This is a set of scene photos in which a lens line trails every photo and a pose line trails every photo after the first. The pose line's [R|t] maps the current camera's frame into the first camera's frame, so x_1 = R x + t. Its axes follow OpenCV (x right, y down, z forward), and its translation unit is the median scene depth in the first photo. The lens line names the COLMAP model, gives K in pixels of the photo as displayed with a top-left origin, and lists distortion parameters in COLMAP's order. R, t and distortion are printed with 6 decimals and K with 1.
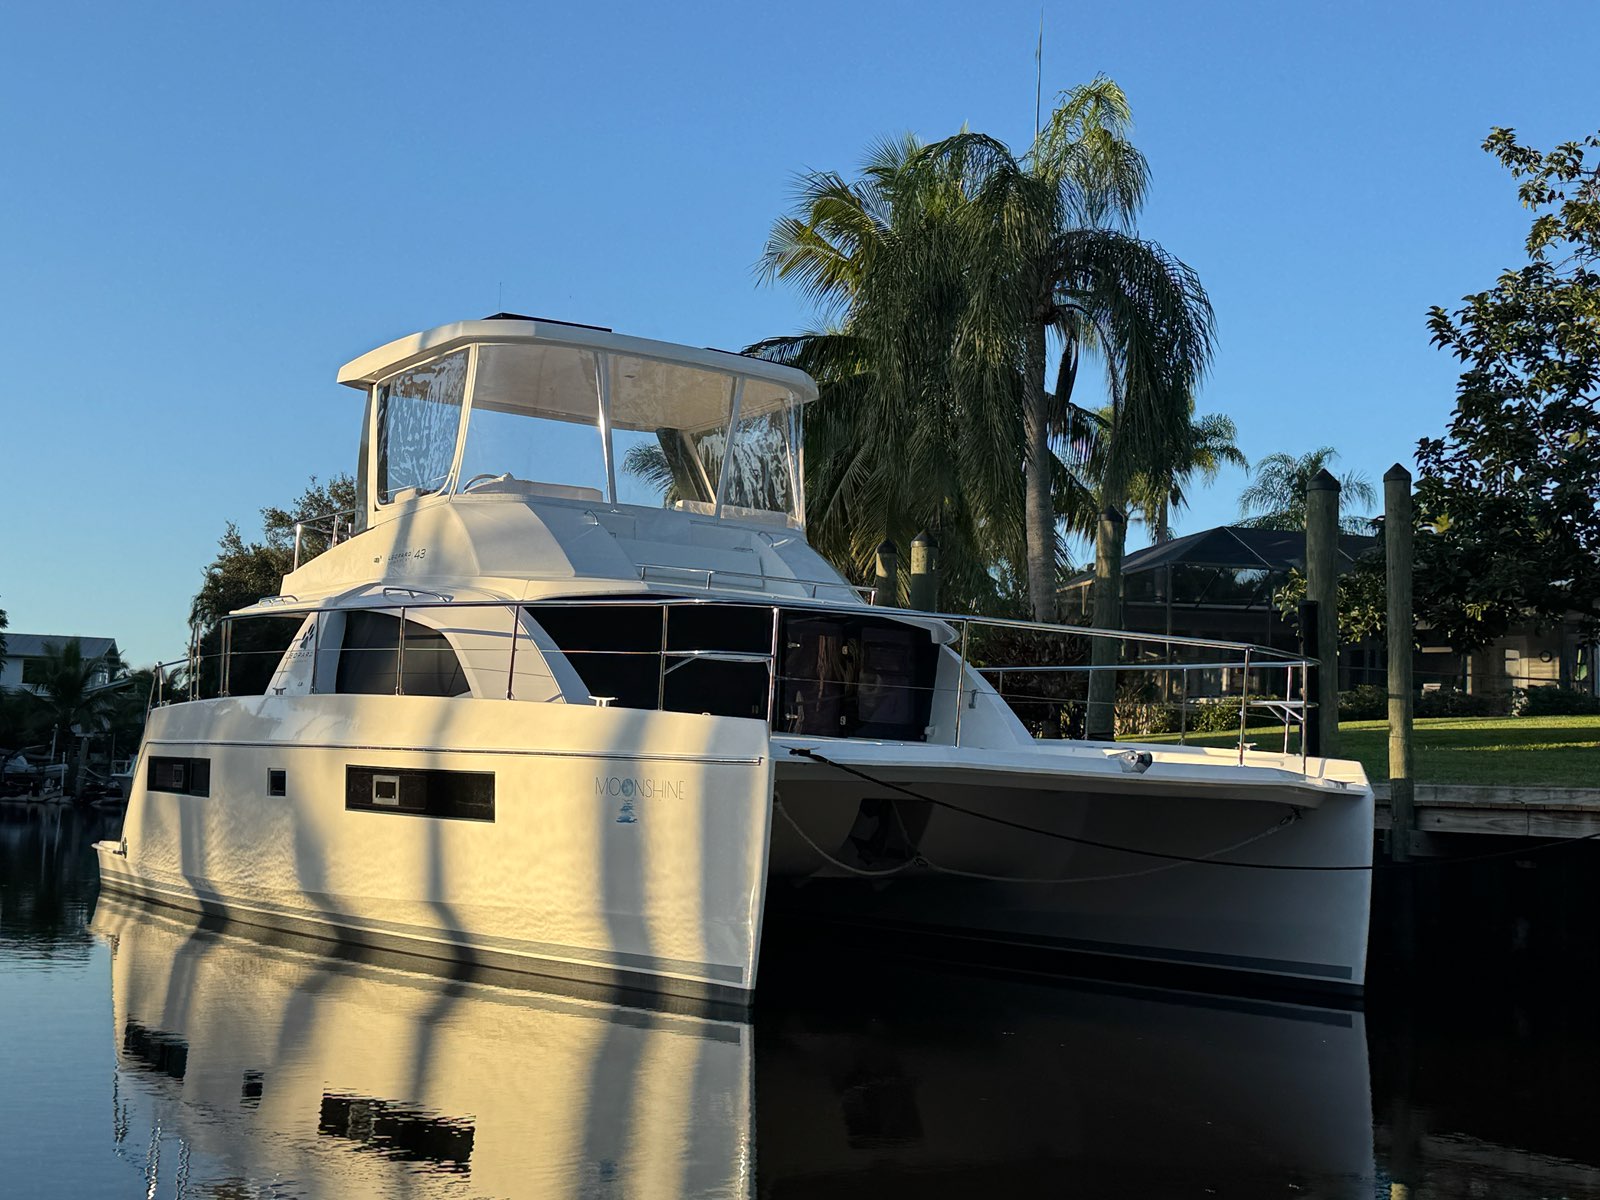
lens RADIAL K [[2029.9, 0, 801.7], [0, 2029.9, 599.9], [0, 0, 1]] dist [0.085239, 0.000000]
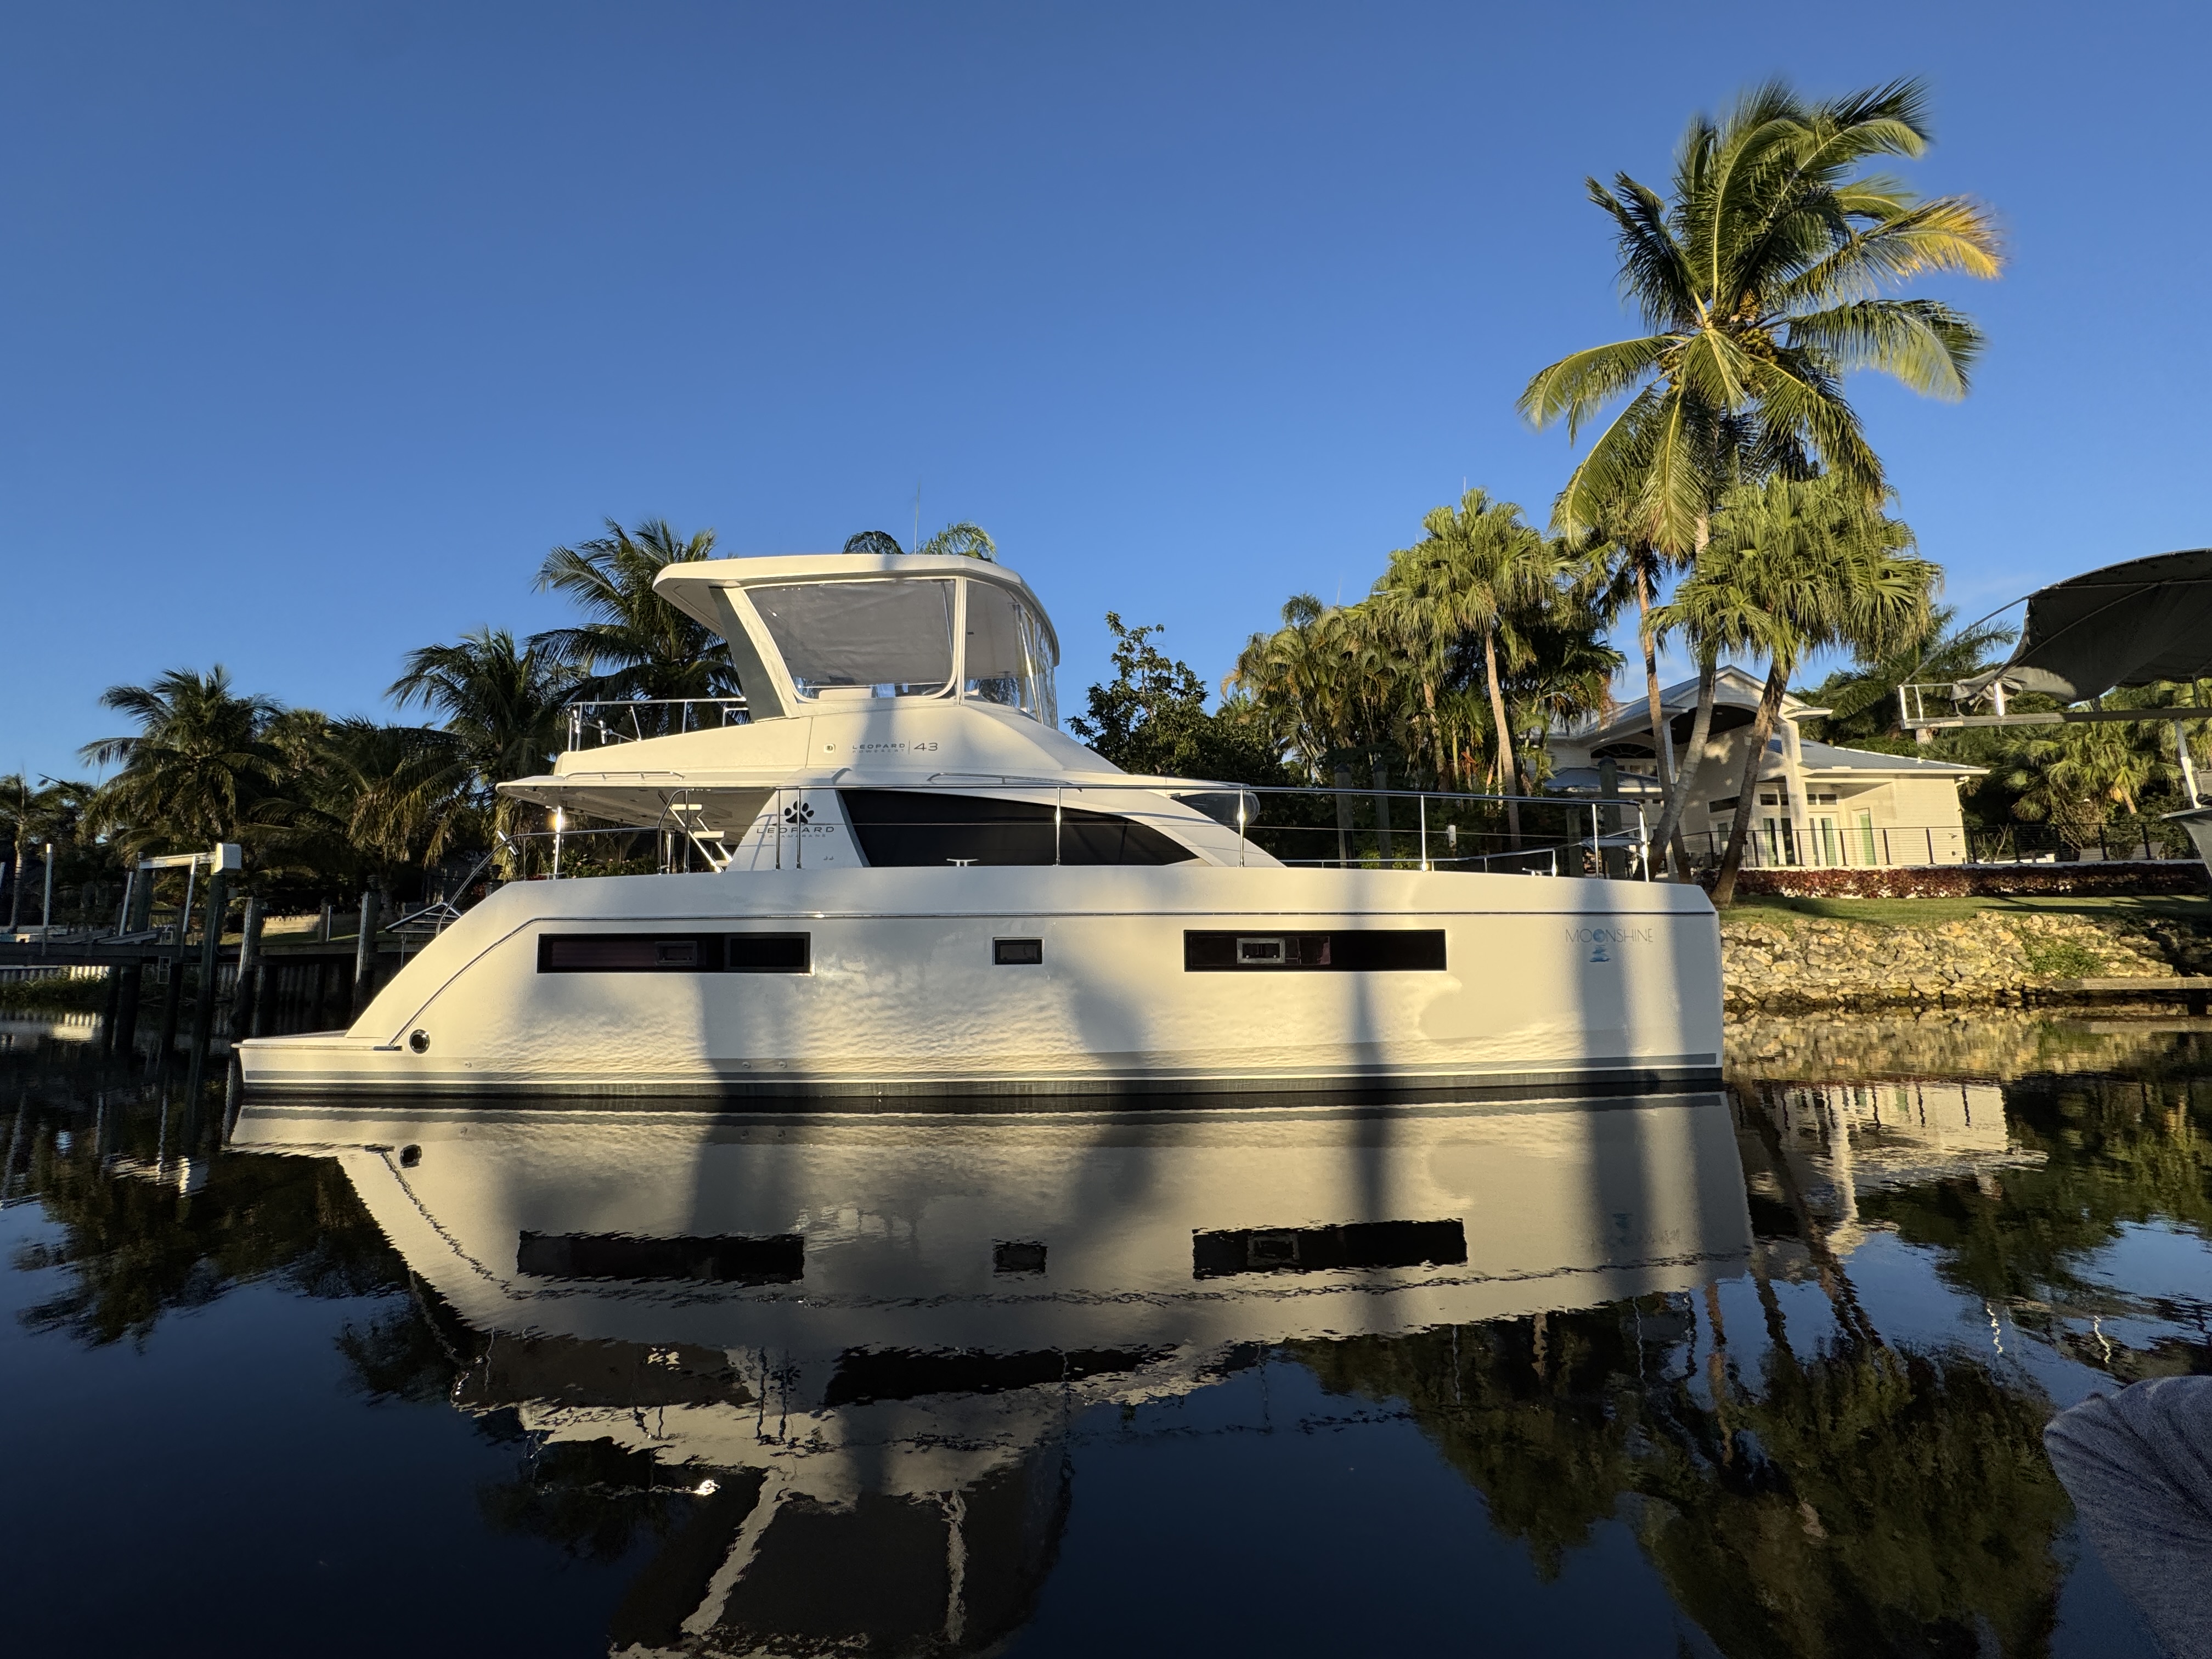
lens RADIAL K [[888.1, 0, 1107.0], [0, 888.1, 825.3], [0, 0, 1]] dist [-0.002246, 0.000439]
pose [[0.604536, 0.056504, 0.794572, -0.648905], [-0.039058, 0.998384, -0.041281, 0.047216], [-0.795620, -0.006078, 0.605766, 0.765770]]
